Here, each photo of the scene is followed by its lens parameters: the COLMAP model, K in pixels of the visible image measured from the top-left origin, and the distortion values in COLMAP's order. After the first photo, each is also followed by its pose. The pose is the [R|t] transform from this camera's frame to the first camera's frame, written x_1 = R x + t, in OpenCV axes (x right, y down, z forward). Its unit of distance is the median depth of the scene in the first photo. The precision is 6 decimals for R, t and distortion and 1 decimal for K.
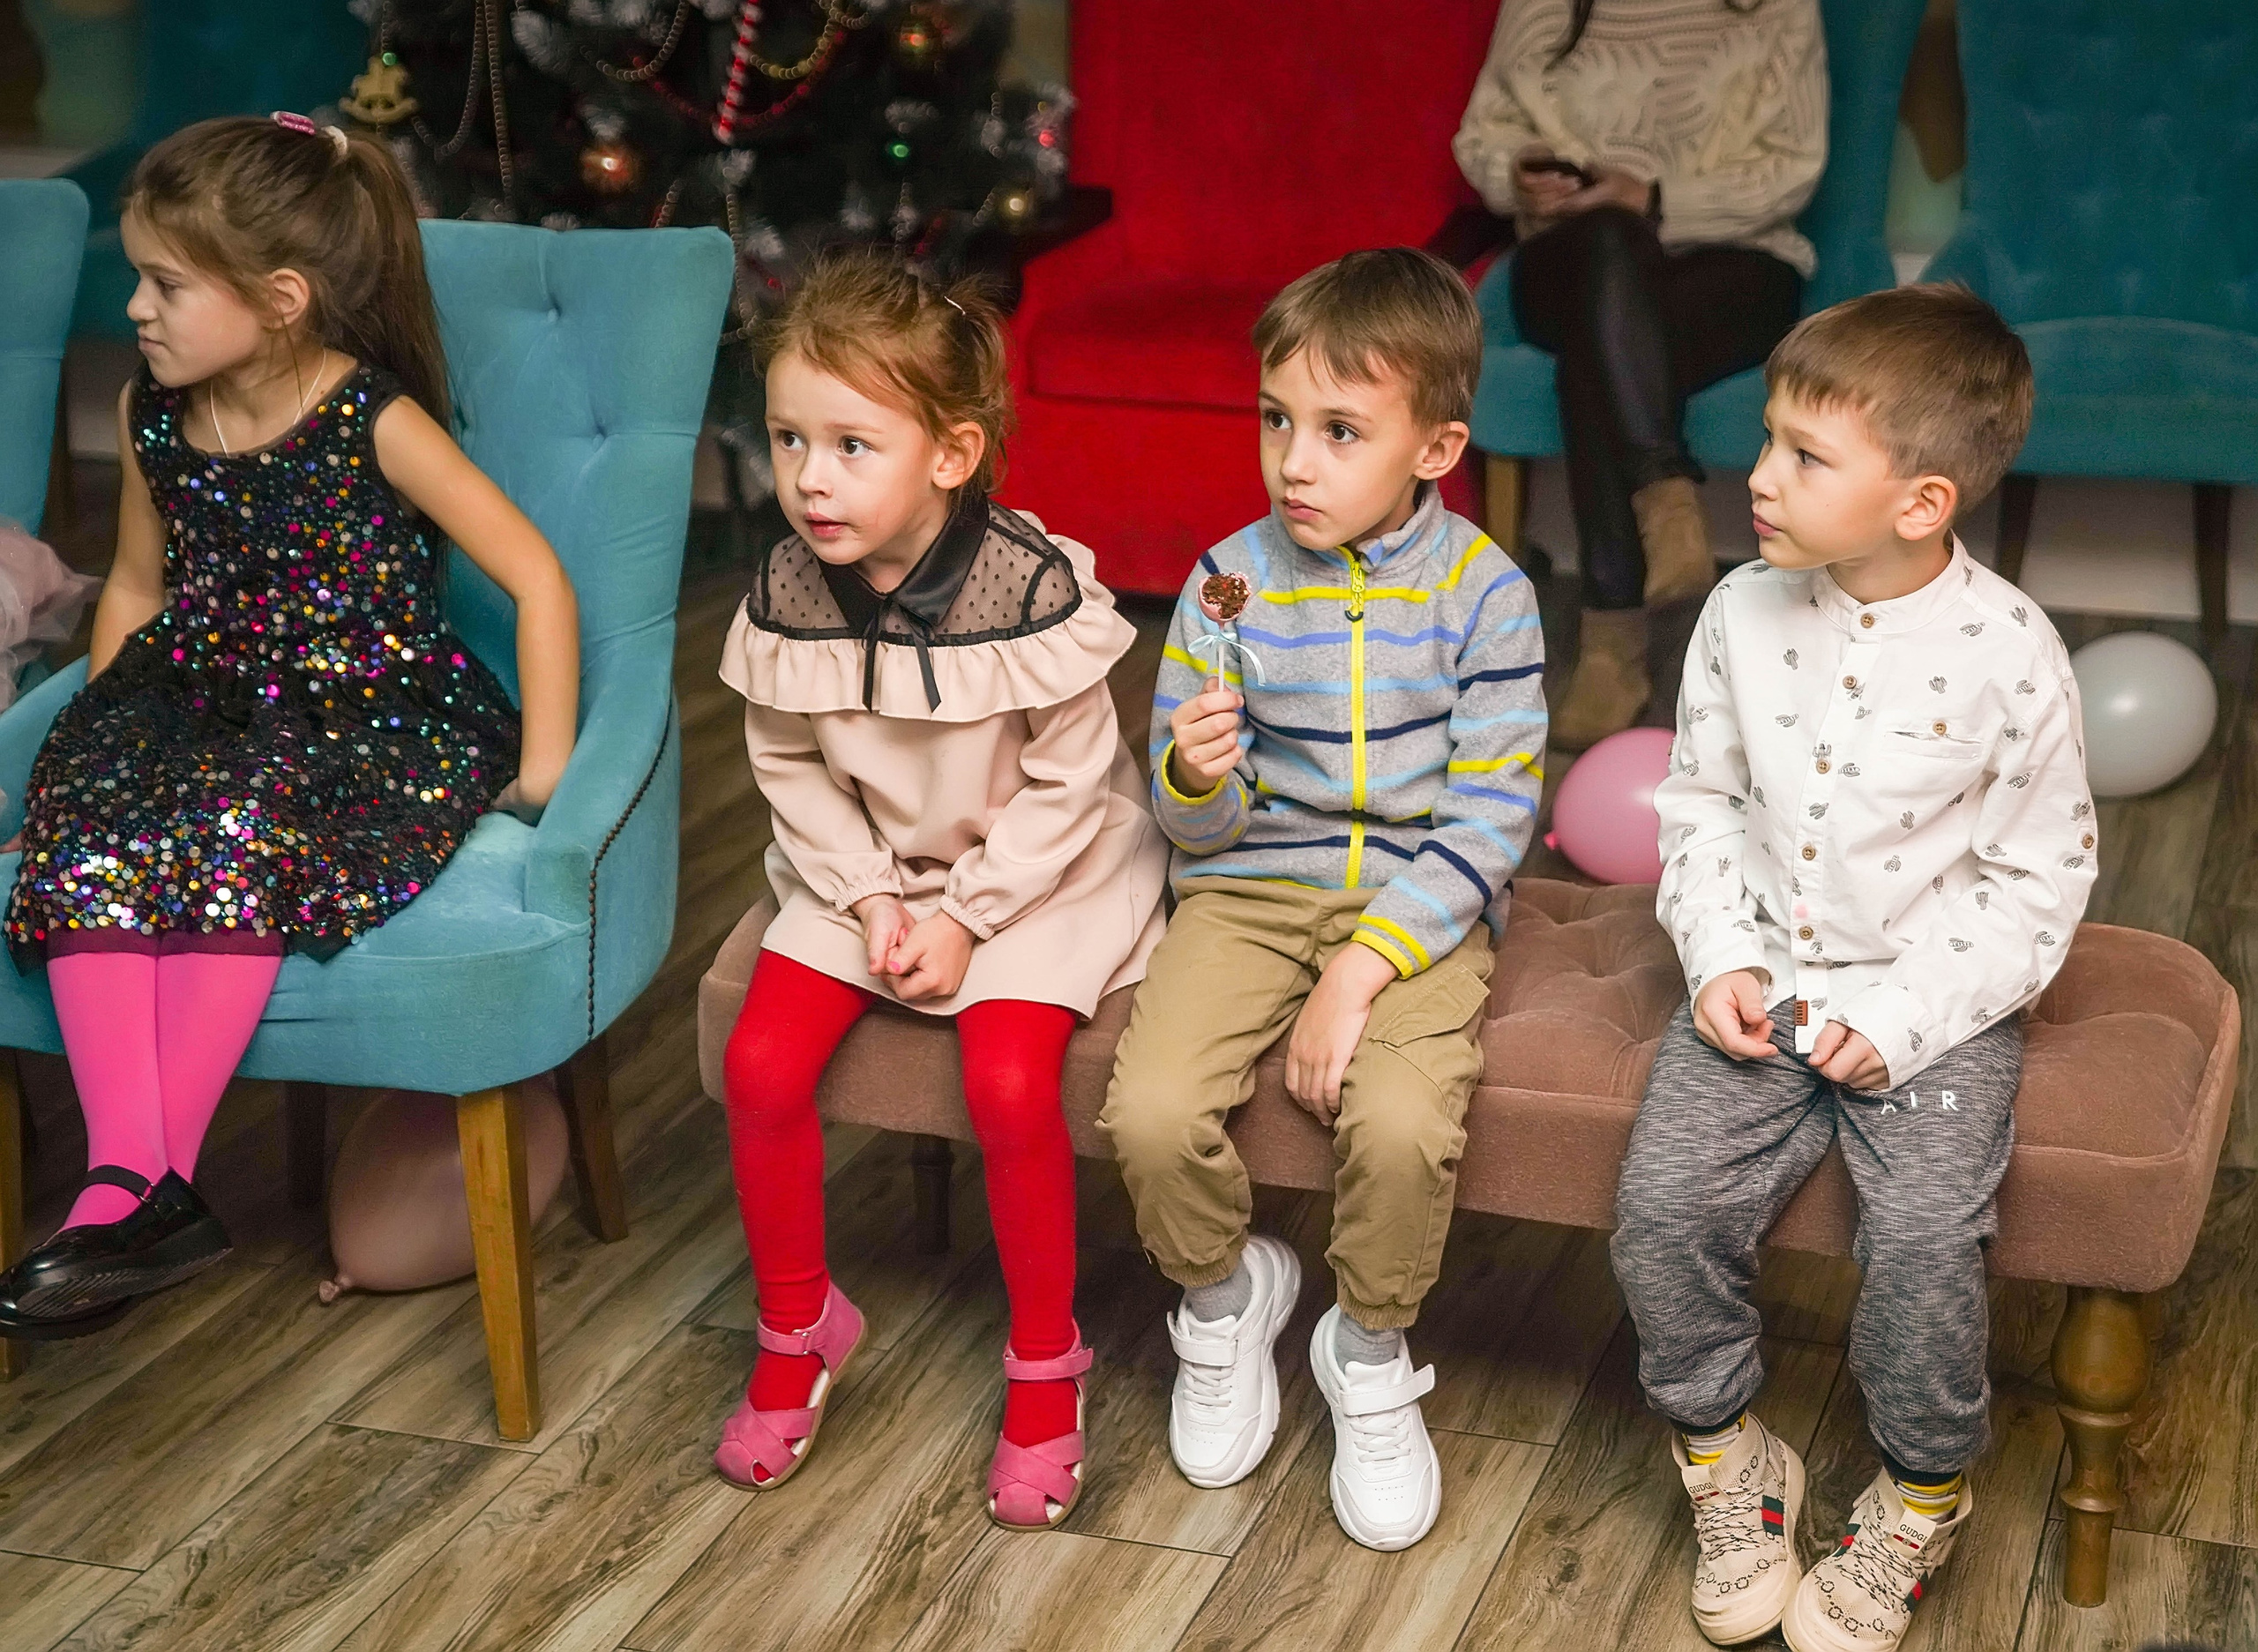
lens RADIAL K [[3827.4, 0, 1127.8], [0, 3827.4, 772.7], [0, 0, 1]] dist [0.146057, 0.000000]
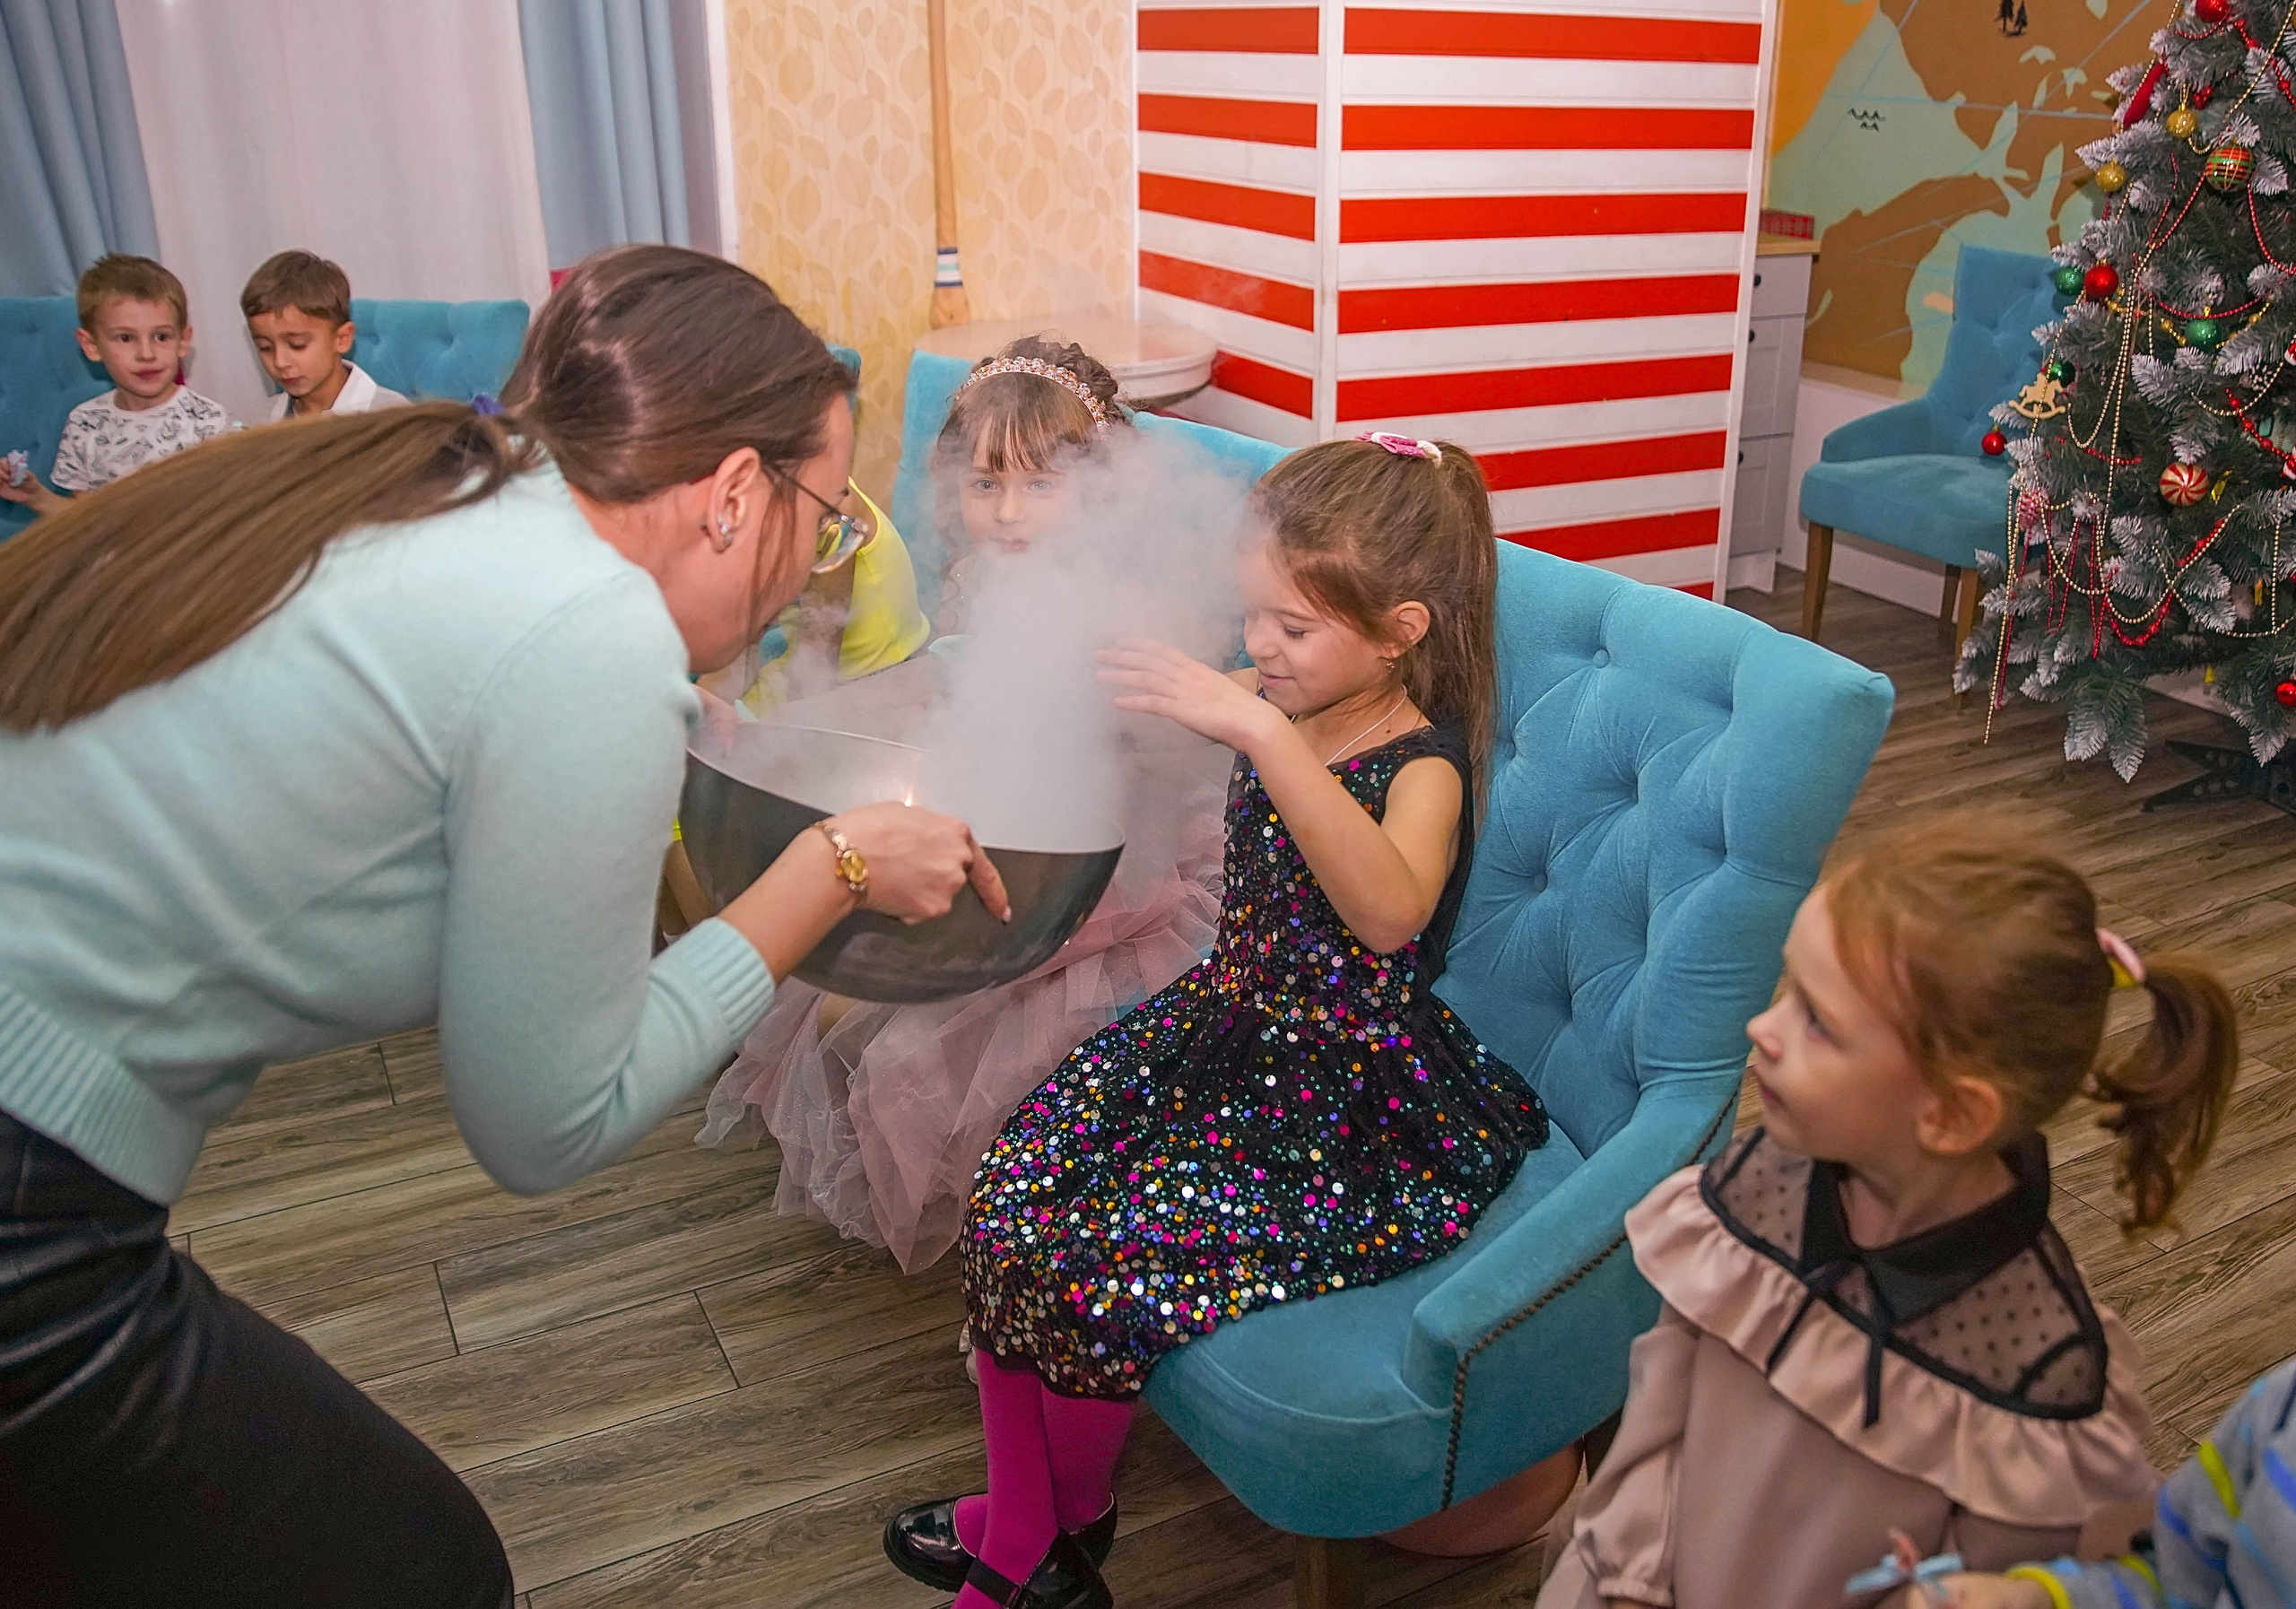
lens RADIAL K [[1877.8, 0, 1254.5], [0, 1877.8, 744.0], [0, 0, 1]] dist [-0.089227, 0.055457]
pose [[0.737181, 0.246678, -0.629058, 0.067255], [-0.205571, 0.968725, 0.138969, -0.171106], [0.643665, 0.026870, 0.764835, 0.627989]]
